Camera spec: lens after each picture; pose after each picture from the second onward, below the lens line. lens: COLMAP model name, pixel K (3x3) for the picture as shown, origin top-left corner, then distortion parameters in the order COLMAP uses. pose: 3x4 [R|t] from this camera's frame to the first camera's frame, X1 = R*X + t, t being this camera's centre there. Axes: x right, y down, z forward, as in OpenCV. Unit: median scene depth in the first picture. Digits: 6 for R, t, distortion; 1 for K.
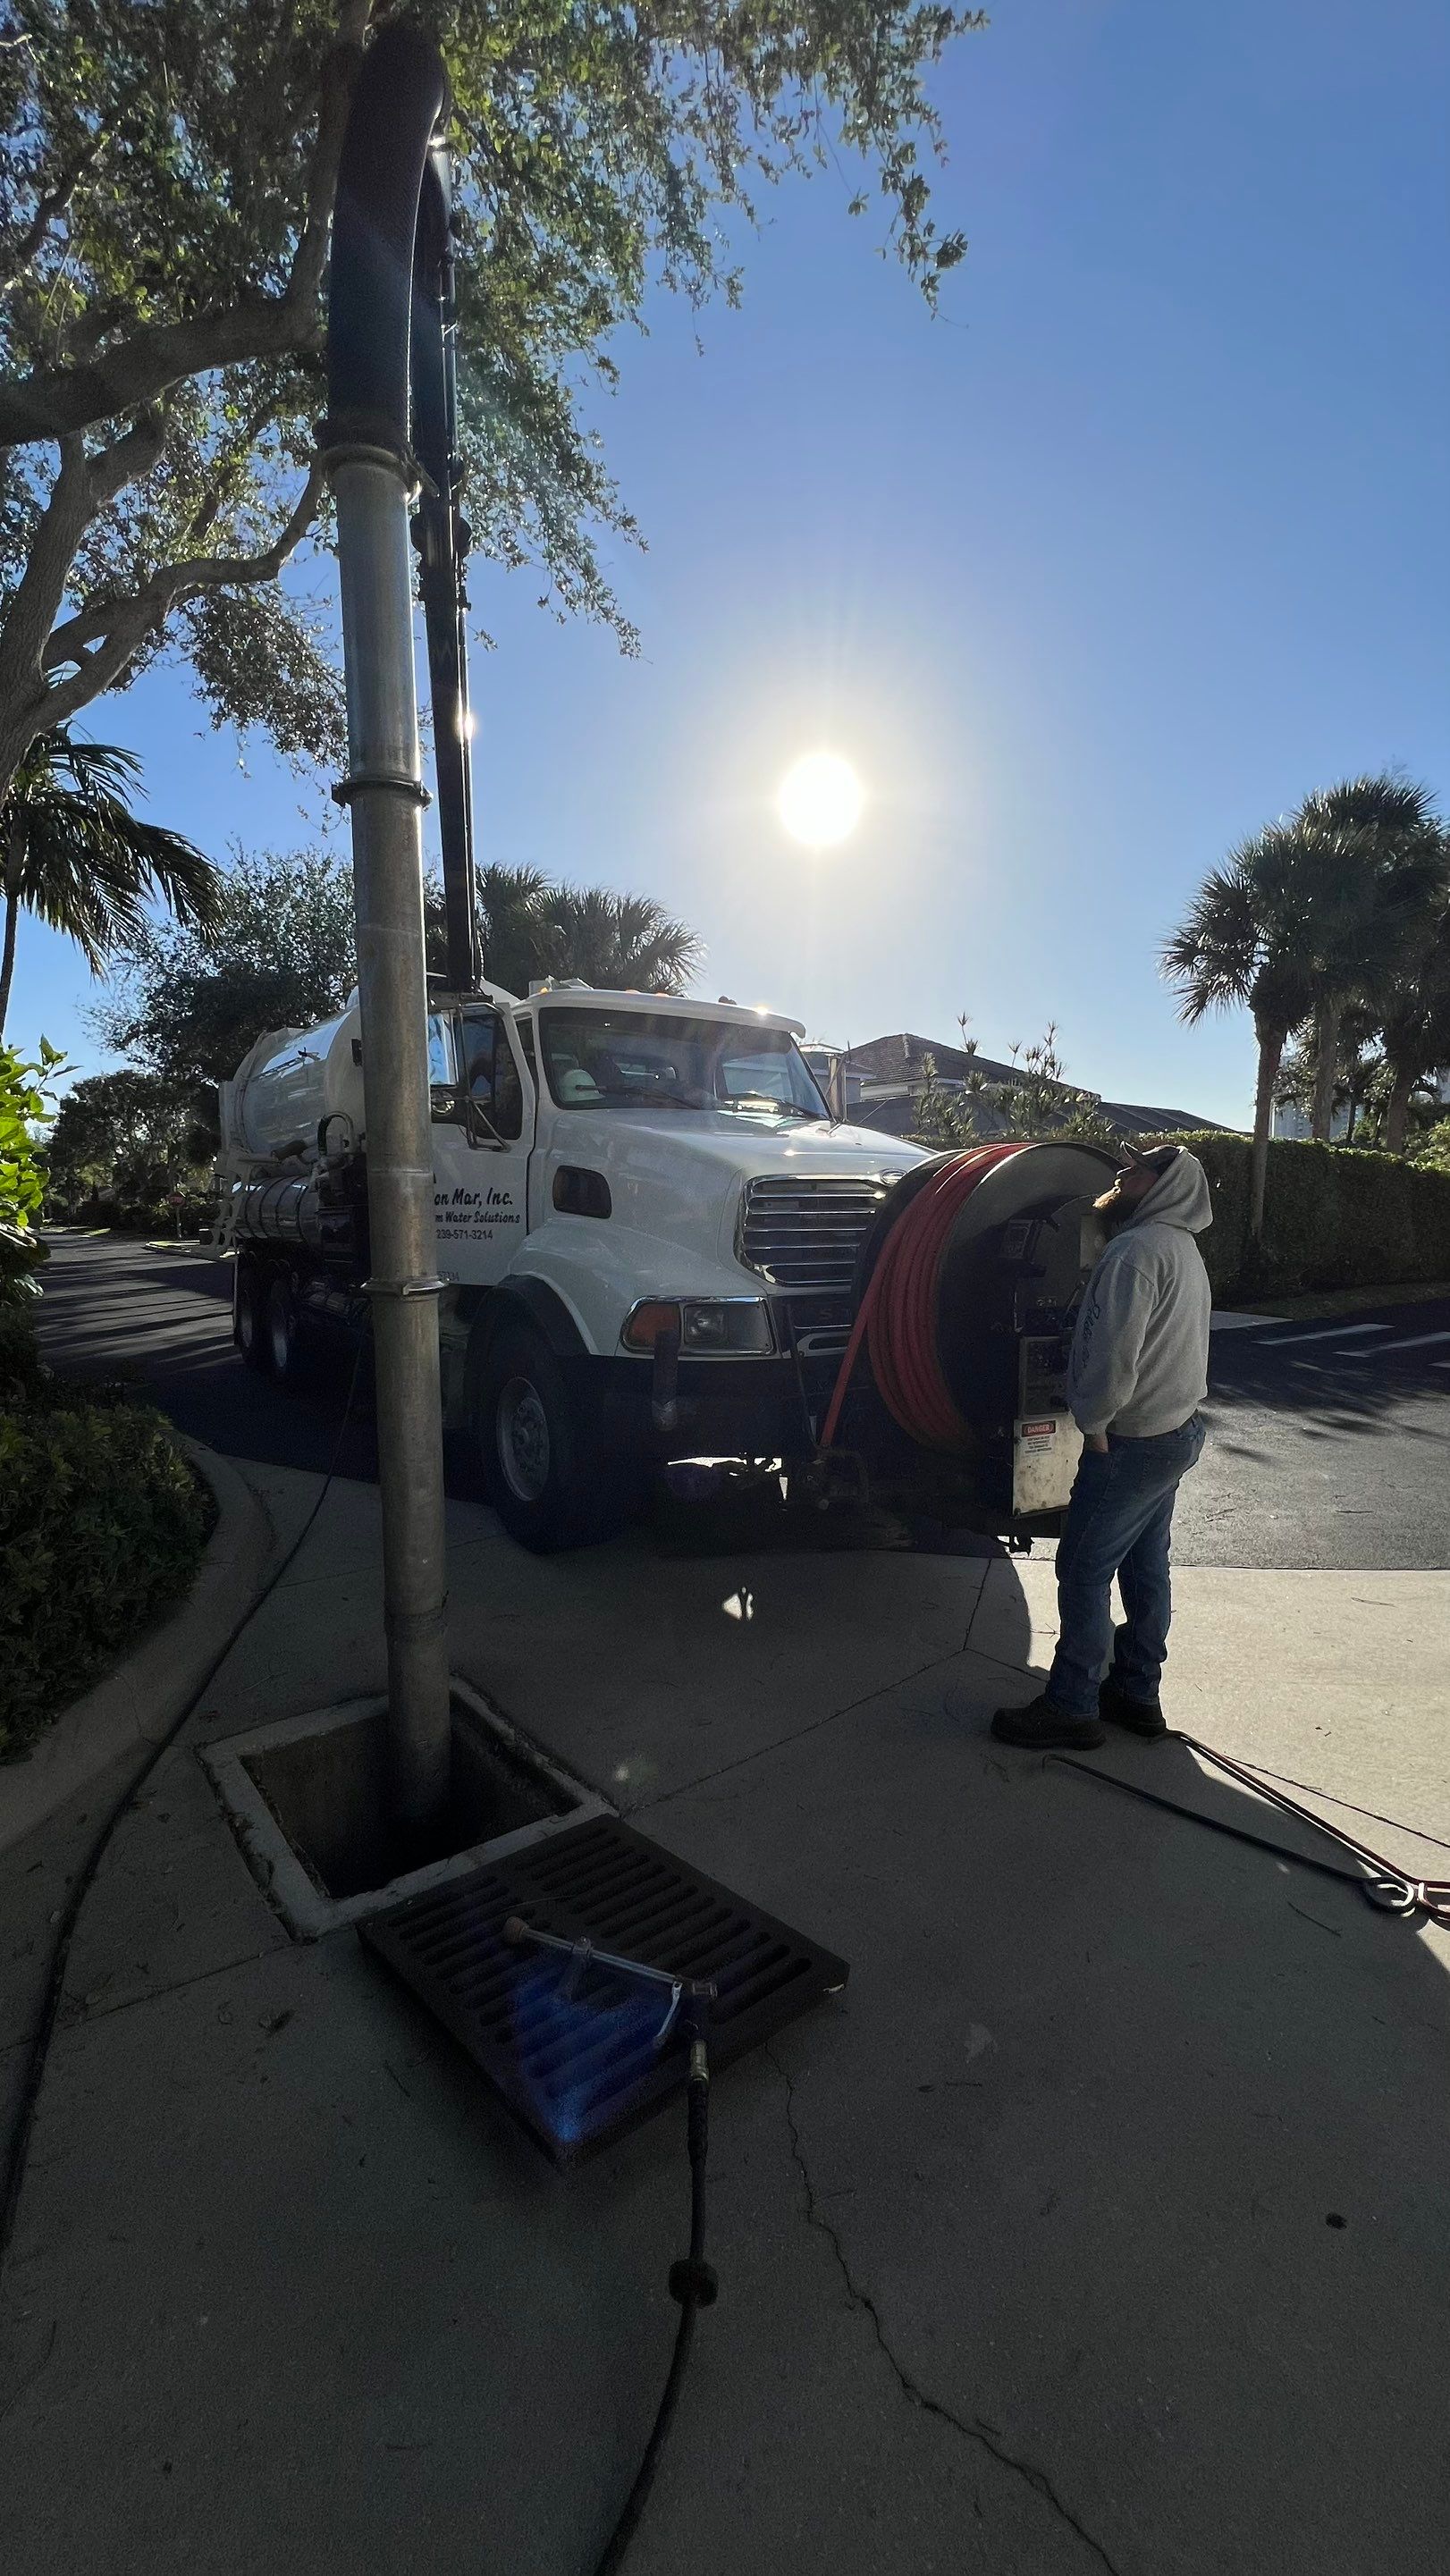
lens RADIAL K [[1023.7, 0, 733.6], [0, 1023.7, 1266.2], [0, 0, 1]] dist [-0.001083, 0.000248]
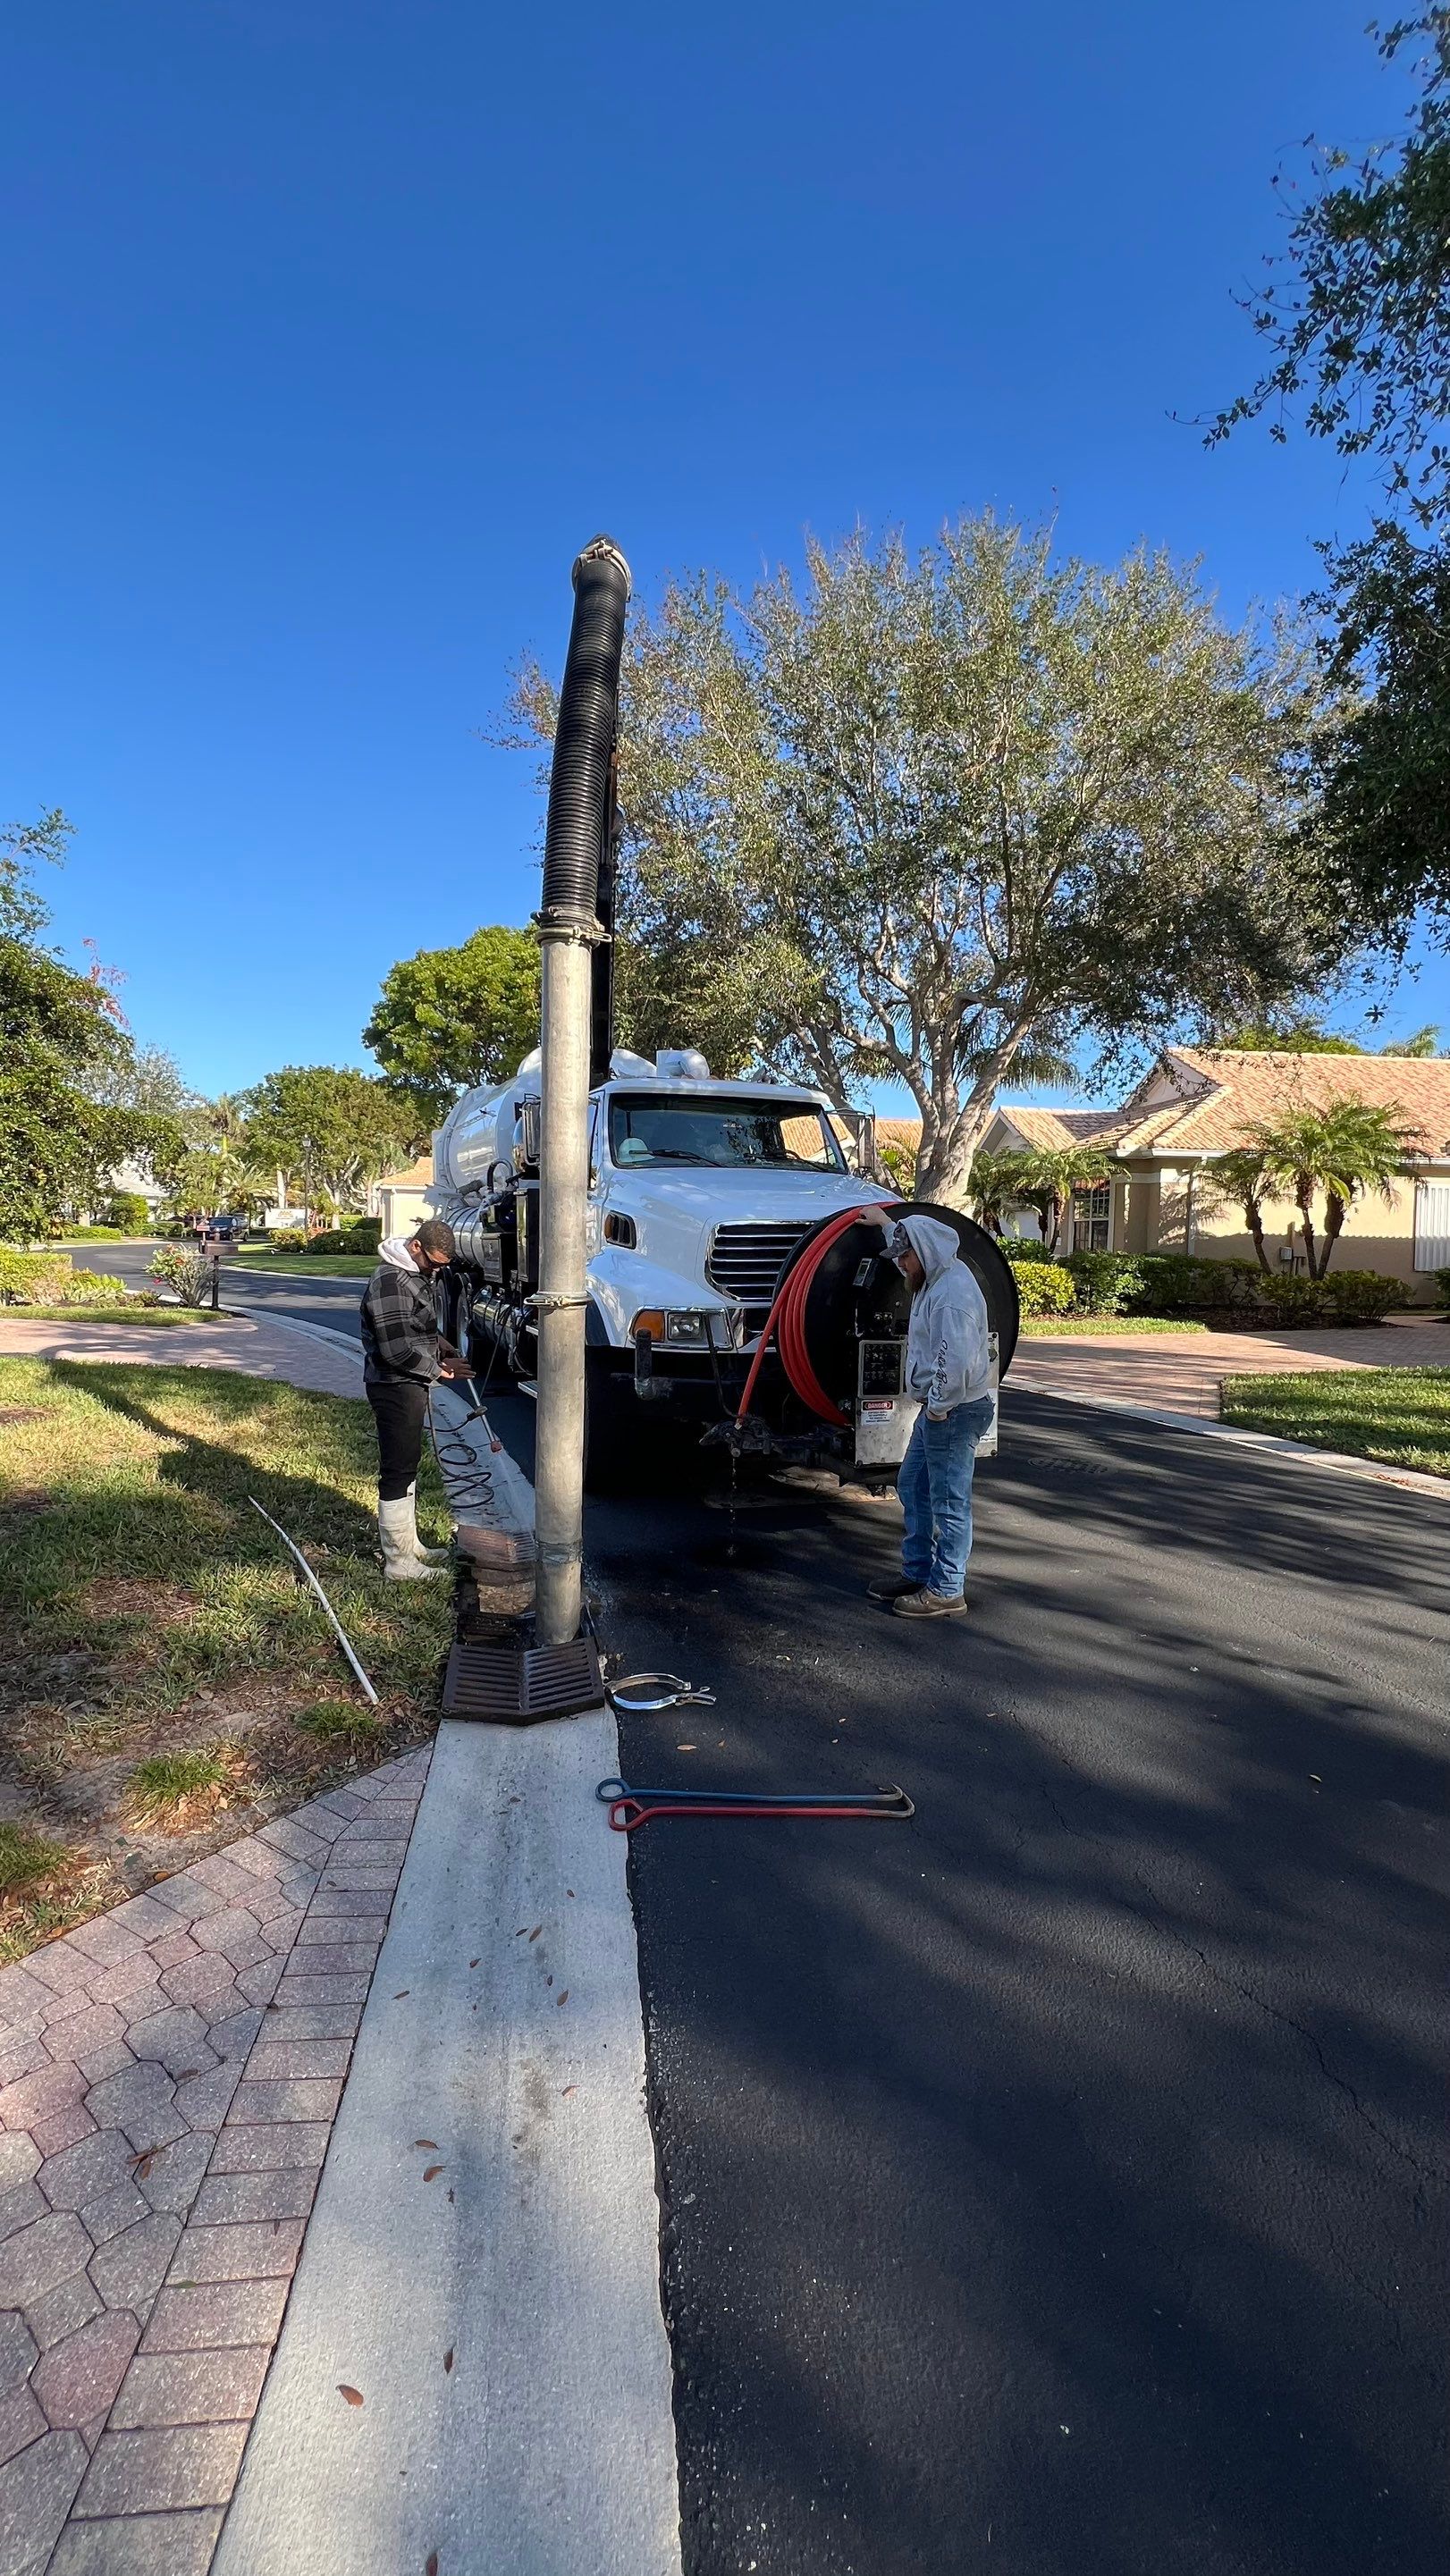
lens RADIAL K [[1023.7, 0, 731.0], [0, 1023.7, 1280.9], [0, 0, 1]] dist [-0.001083, 0.000248]
pose [[0.976126, 0.027574, -0.215449, 0.287927], [-0.028844, 0.999580, -0.002753, -0.003781], [0.215283, 0.008902, 0.976511, -0.313282]]
